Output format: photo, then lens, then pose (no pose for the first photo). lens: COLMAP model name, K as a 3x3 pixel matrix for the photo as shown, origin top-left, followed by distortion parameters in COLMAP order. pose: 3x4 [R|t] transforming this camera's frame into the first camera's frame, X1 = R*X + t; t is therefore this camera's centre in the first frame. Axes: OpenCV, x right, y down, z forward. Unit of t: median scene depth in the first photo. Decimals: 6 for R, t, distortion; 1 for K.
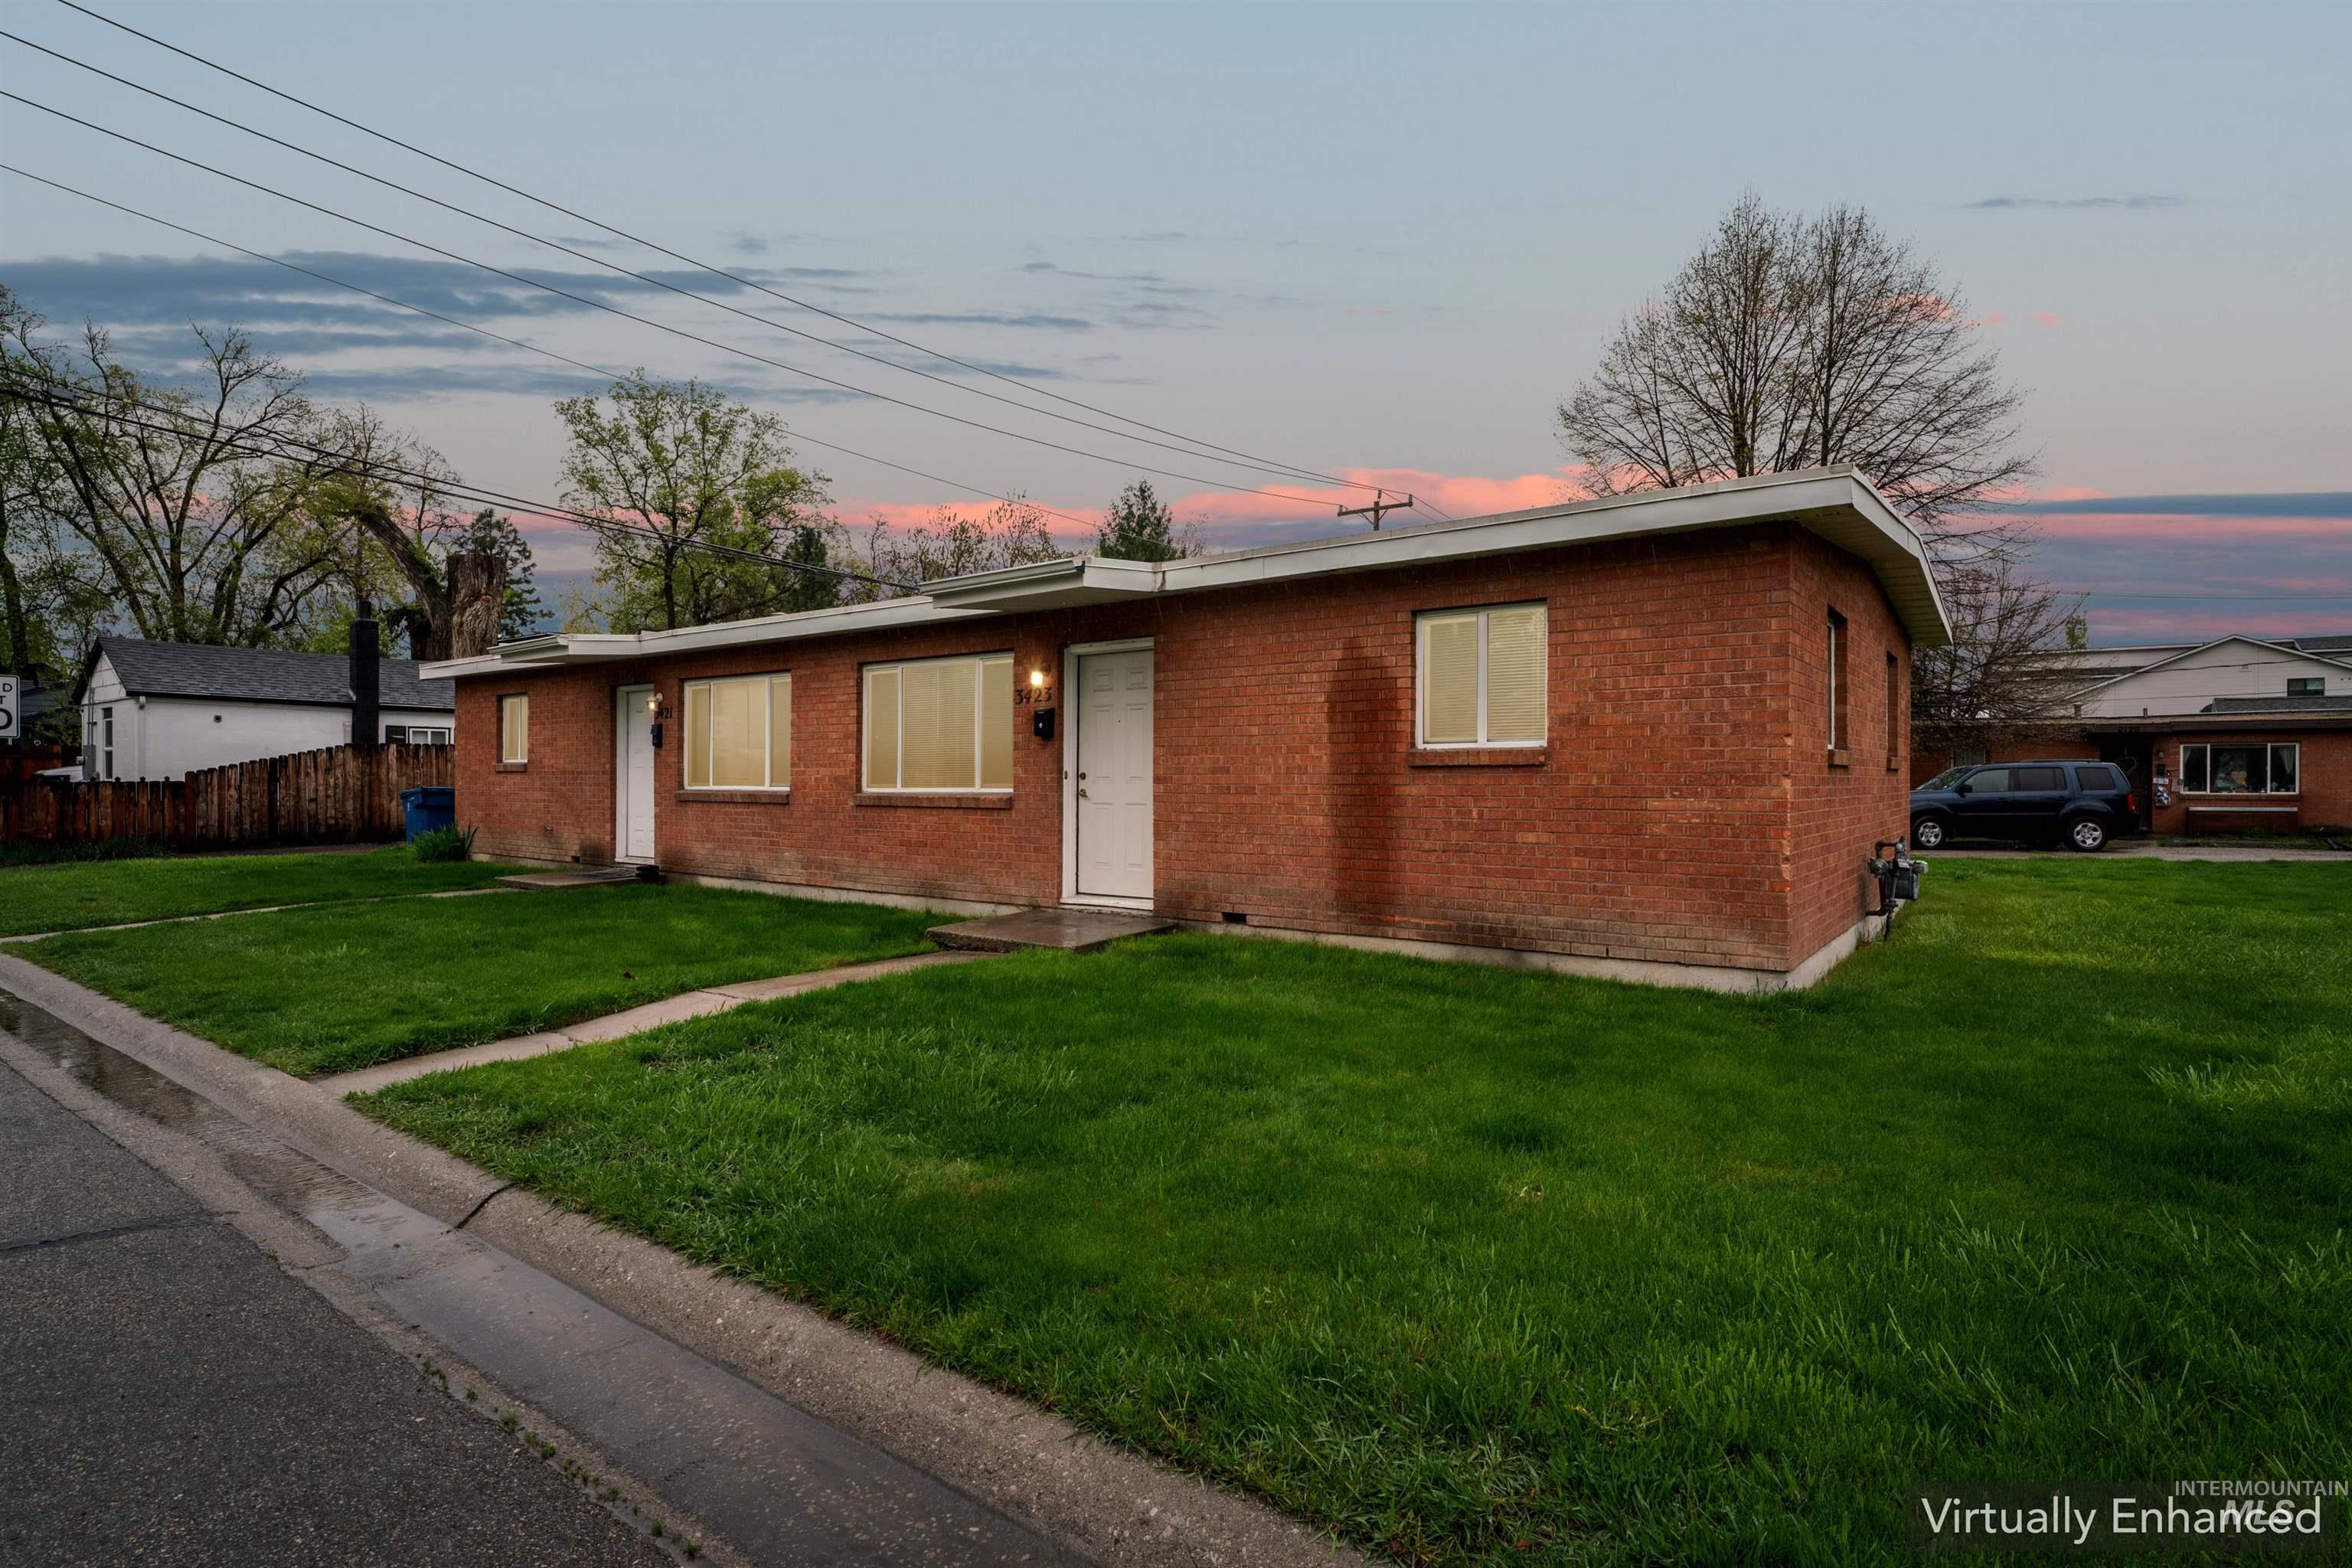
lens RADIAL K [[1153.6, 0, 1176.0], [0, 1153.6, 784.0], [0, 0, 1]] dist [-0.001500, -0.000590]
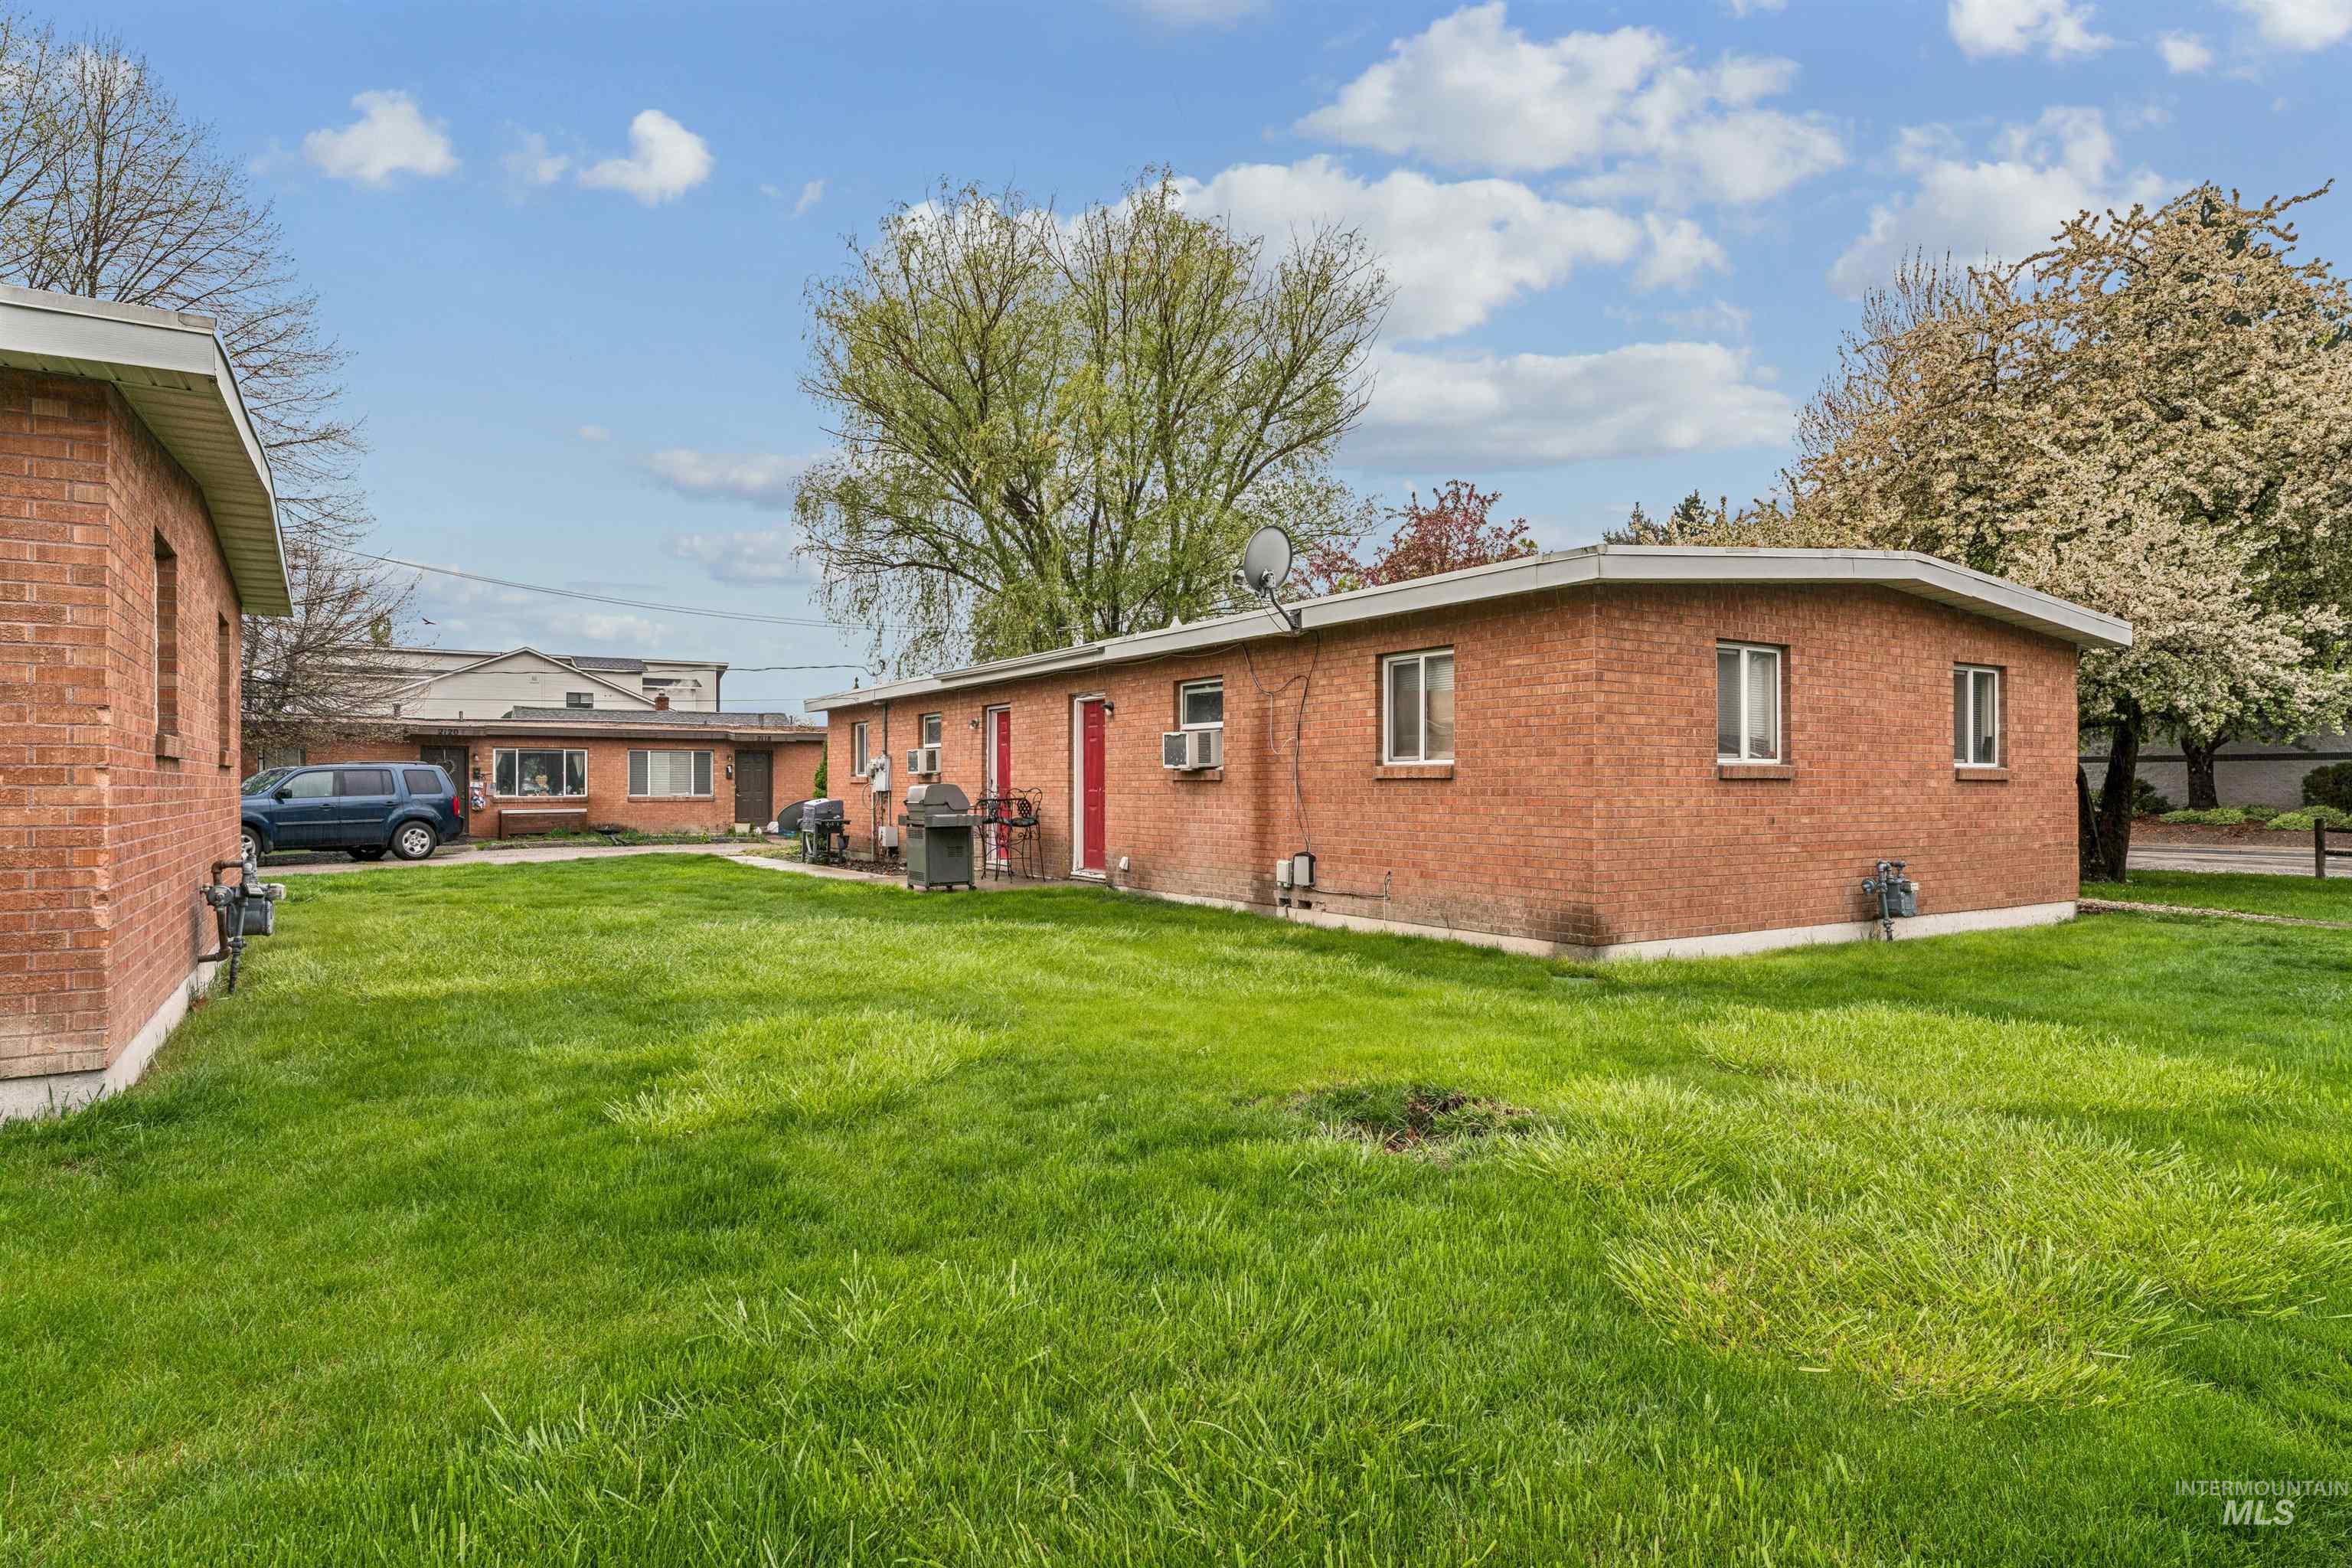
lens RADIAL K [[1296.5, 0, 1176.0], [0, 1296.5, 784.0], [0, 0, 1]] dist [-0.001772, 0.002298]
pose [[0.347412, -0.000232, 0.937713, 0.035783], [0.004641, 0.999988, -0.001471, 0.003457], [-0.937701, 0.004863, 0.347409, 0.120055]]
